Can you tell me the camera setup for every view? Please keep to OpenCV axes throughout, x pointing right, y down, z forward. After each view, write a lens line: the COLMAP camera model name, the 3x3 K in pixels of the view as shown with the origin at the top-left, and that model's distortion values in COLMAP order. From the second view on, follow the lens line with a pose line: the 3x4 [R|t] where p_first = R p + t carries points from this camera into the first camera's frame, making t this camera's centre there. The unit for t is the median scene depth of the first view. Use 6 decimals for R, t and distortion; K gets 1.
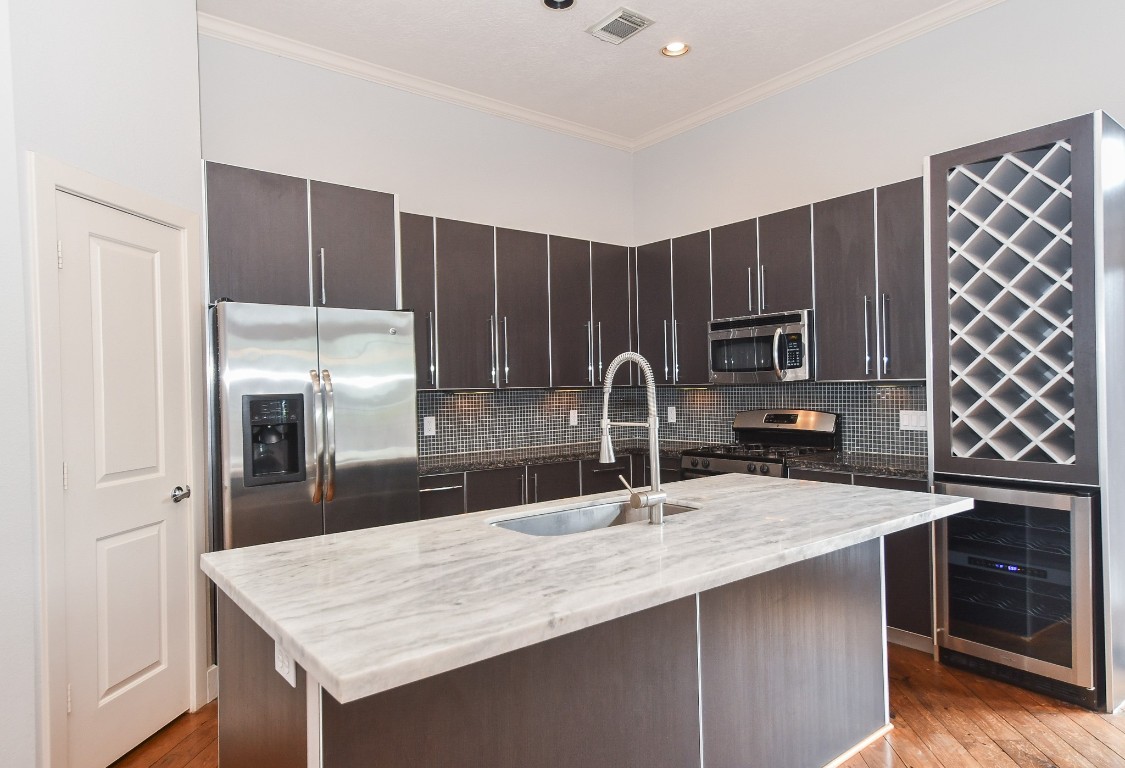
lens RADIAL K [[665.4, 0, 562.5], [0, 665.4, 384.0], [0, 0, 1]] dist [0.005639, 0.001182]
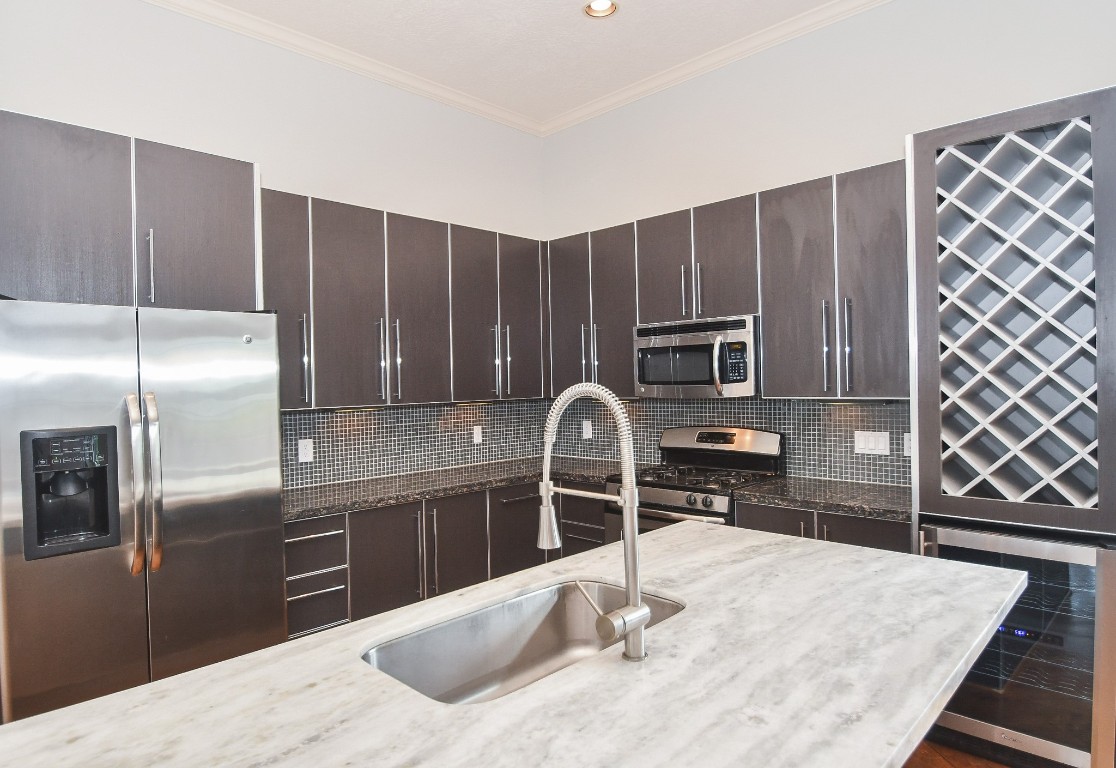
lens RADIAL K [[636.4, 0, 518.0], [0, 636.4, 380.2], [0, 0, 1]] dist [-0.002383, -0.022535]
pose [[0.995336, -0.000878, 0.096464, -0.017180], [0.000819, 0.999999, 0.000651, -0.032916], [-0.096465, -0.000569, 0.995336, 0.247587]]
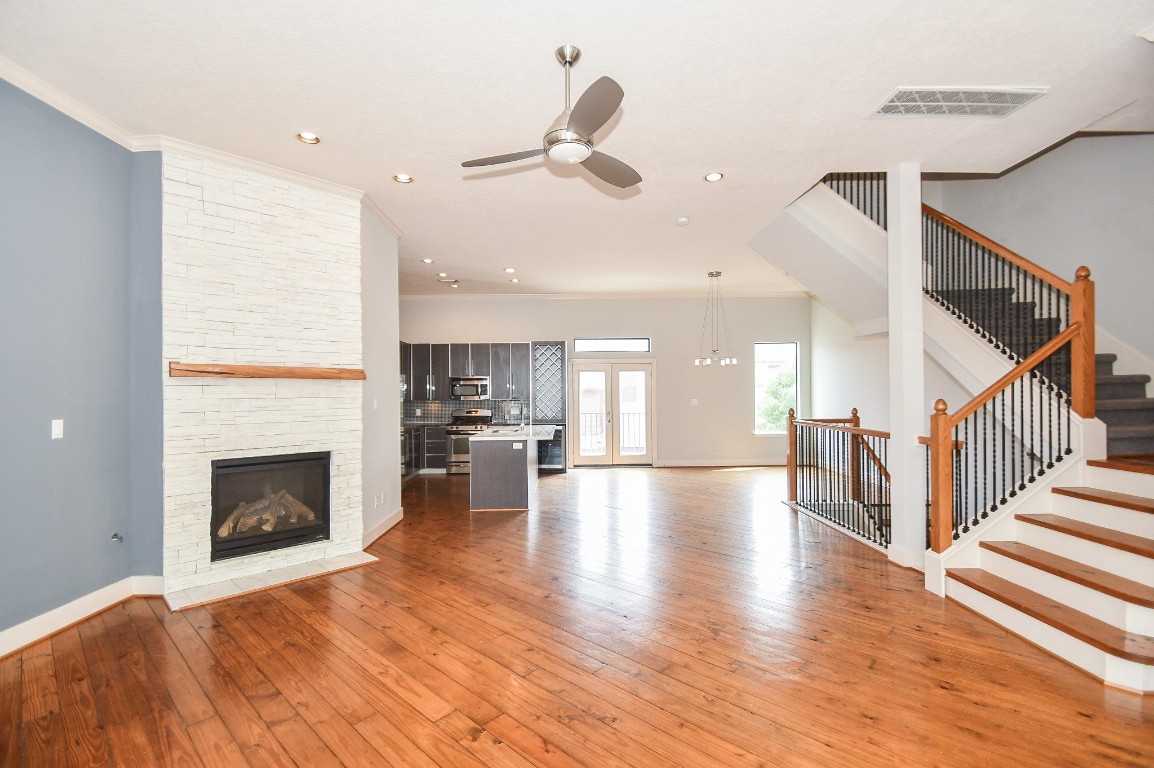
lens RADIAL K [[516.7, 0, 569.2], [0, 516.7, 386.8], [0, 0, 1]] dist [0.000807, -0.000295]
pose [[0.605992, 0.023357, 0.795128, -1.584161], [-0.007664, 0.999694, -0.023525, -0.010982], [-0.795434, 0.008162, 0.605986, -0.921181]]
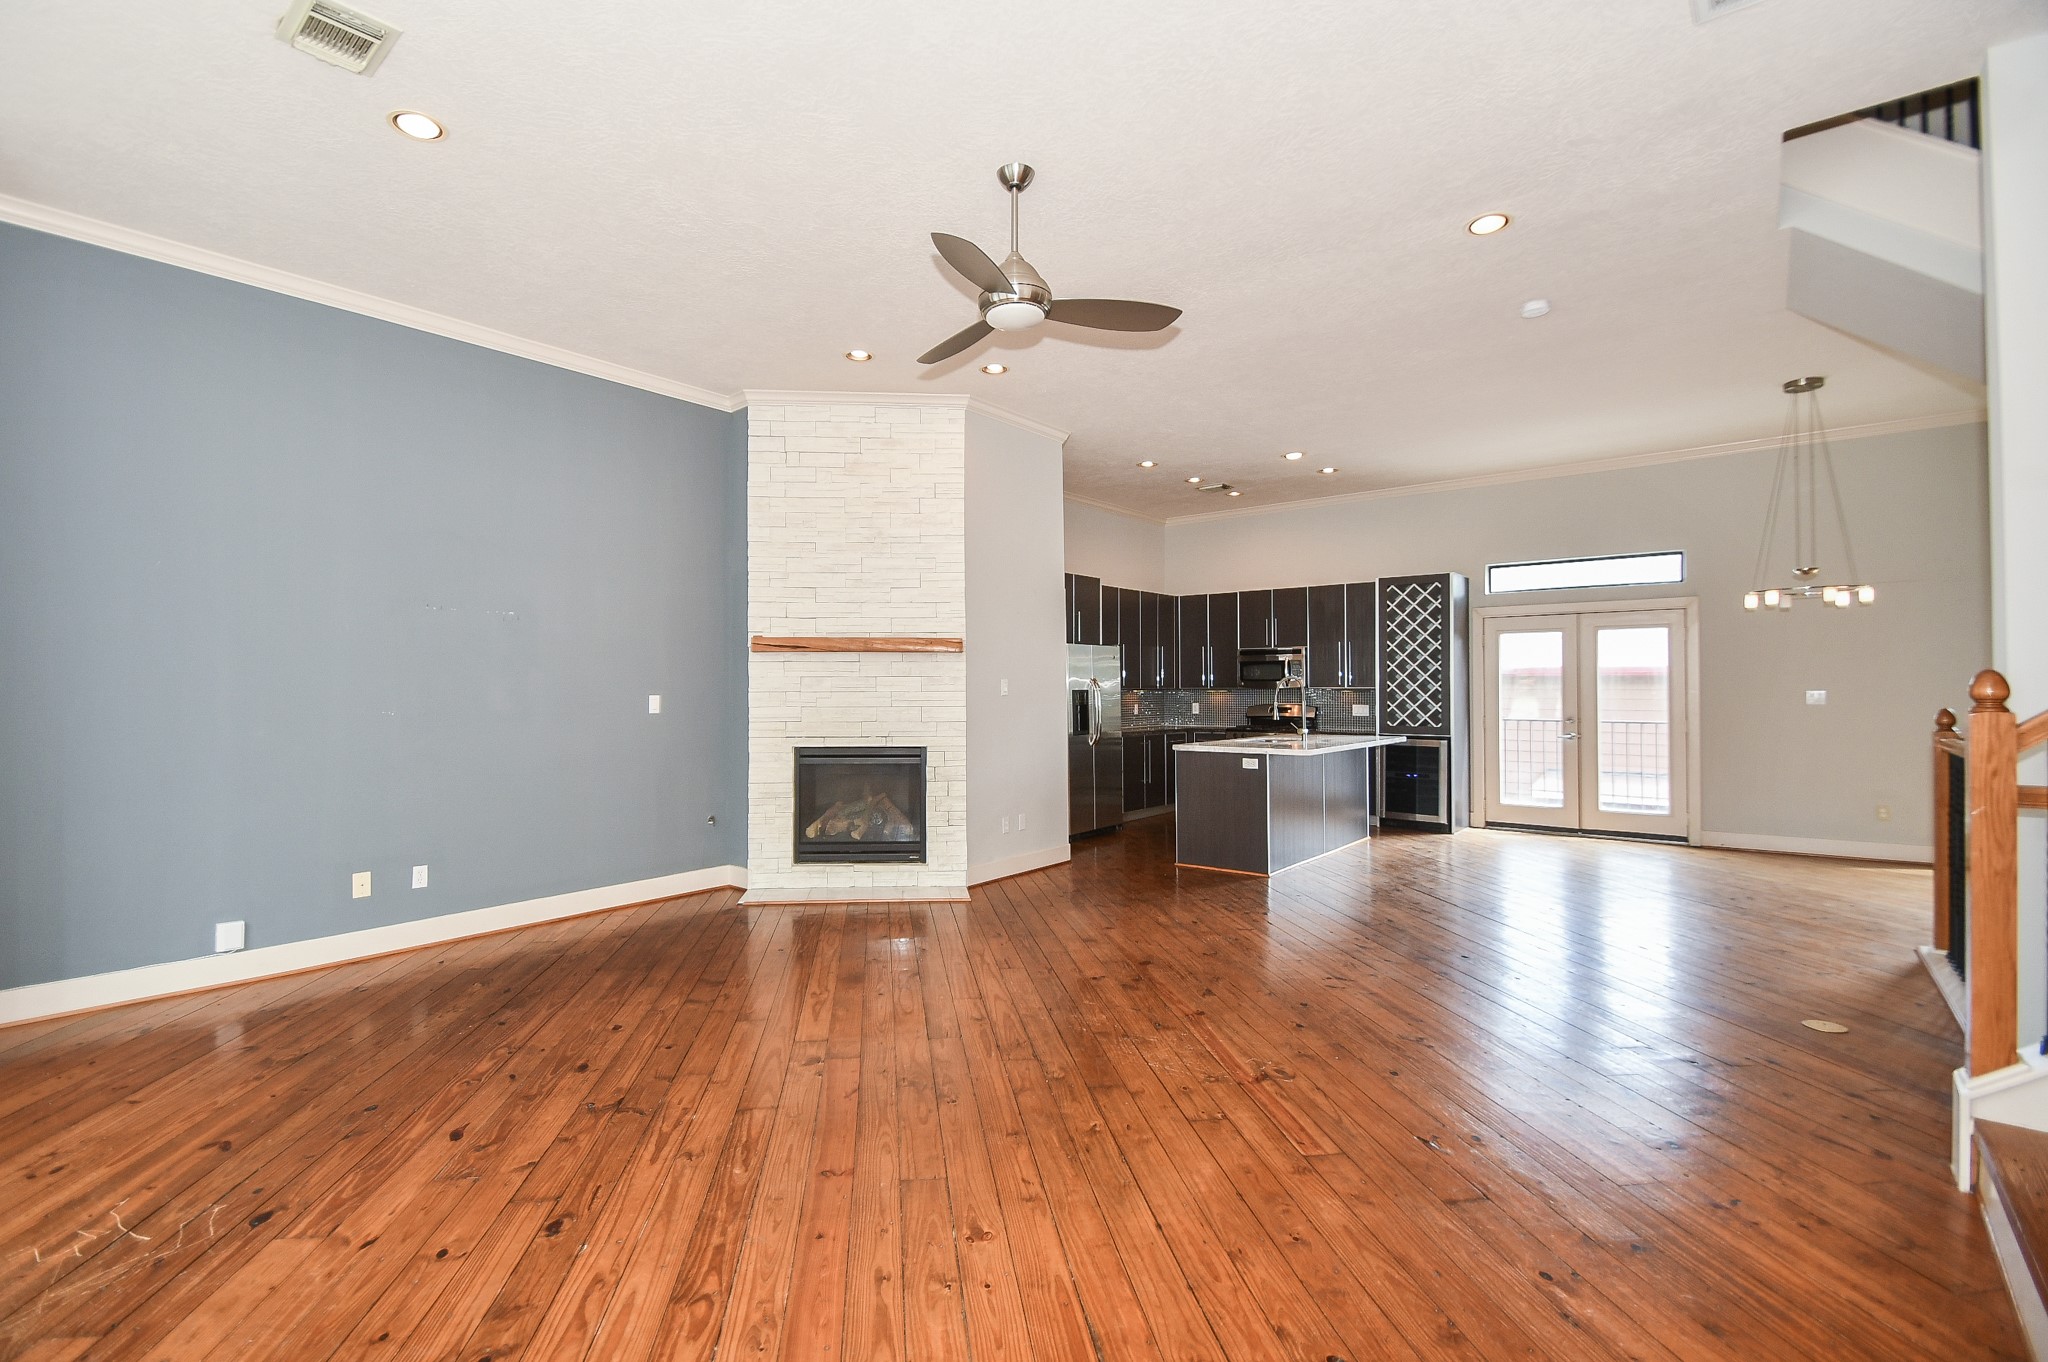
lens RADIAL K [[926.0, 0, 964.2], [0, 926.0, 672.8], [0, 0, 1]] dist [0.001491, -0.000335]
pose [[0.980082, 0.018934, 0.197688, -1.172903], [-0.016200, 0.999750, -0.015441, 0.009776], [-0.197931, 0.011931, 0.980143, -1.433153]]
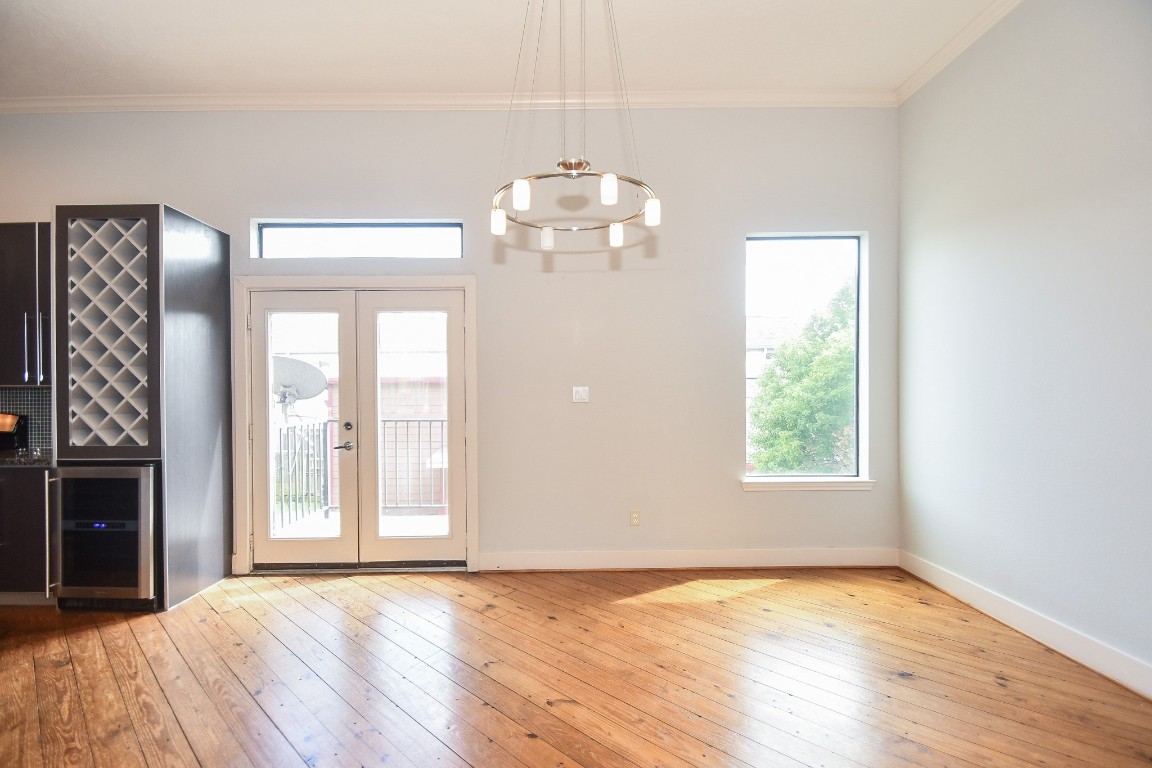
lens RADIAL K [[505.9, 0, 561.7], [0, 505.9, 395.0], [0, 0, 1]] dist [0.001635, -0.011728]
pose [[0.601150, 0.008368, 0.799092, 0.357754], [-0.006189, 0.999964, -0.005816, 0.011084], [-0.799112, -0.001449, 0.601180, -0.297729]]
